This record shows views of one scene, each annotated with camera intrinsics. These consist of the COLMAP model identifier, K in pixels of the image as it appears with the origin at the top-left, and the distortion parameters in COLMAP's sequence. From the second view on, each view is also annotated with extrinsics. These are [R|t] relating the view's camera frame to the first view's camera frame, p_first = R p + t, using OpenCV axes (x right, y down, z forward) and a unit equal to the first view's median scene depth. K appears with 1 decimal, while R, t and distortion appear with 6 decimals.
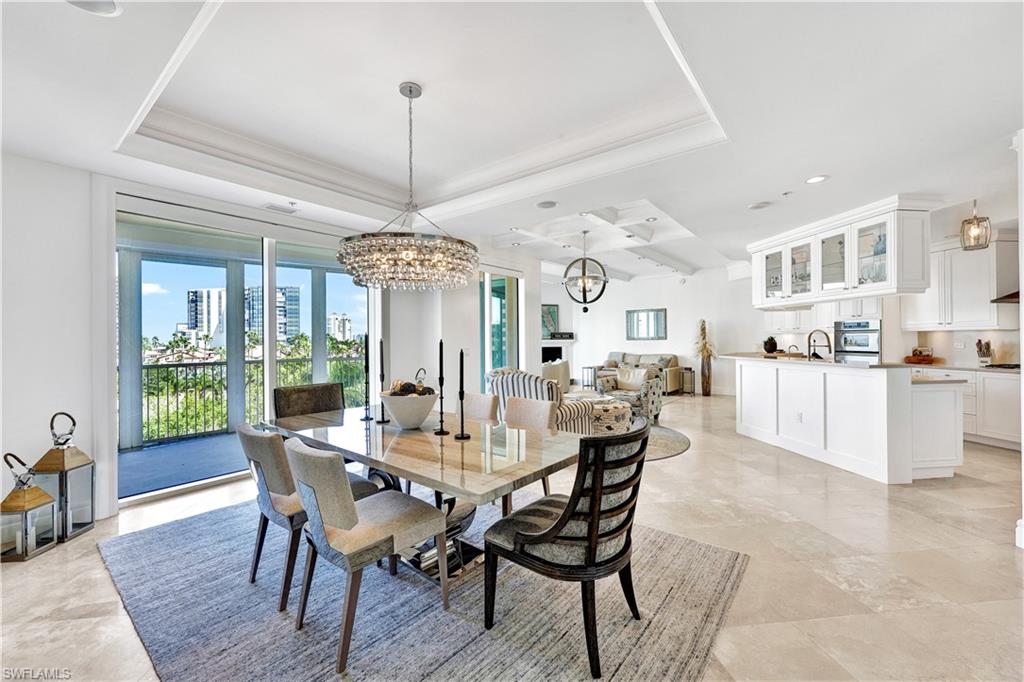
lens RADIAL K [[409.7, 0, 514.2], [0, 409.7, 337.5], [0, 0, 1]] dist [0.000705, 0.000045]
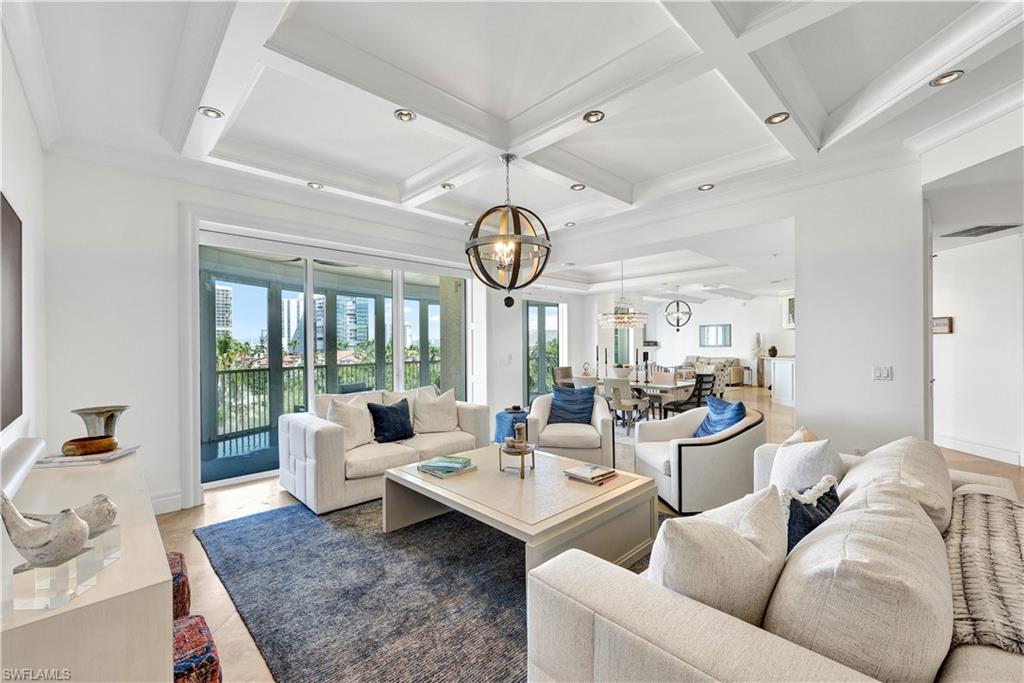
lens RADIAL K [[422.4, 0, 507.0], [0, 422.4, 346.0], [0, 0, 1]] dist [0.000410, 0.000007]
pose [[0.989262, 0.001354, -0.146144, -0.189703], [-0.000305, 0.999974, 0.007201, -0.008811], [0.146150, -0.007079, 0.989237, -0.591235]]
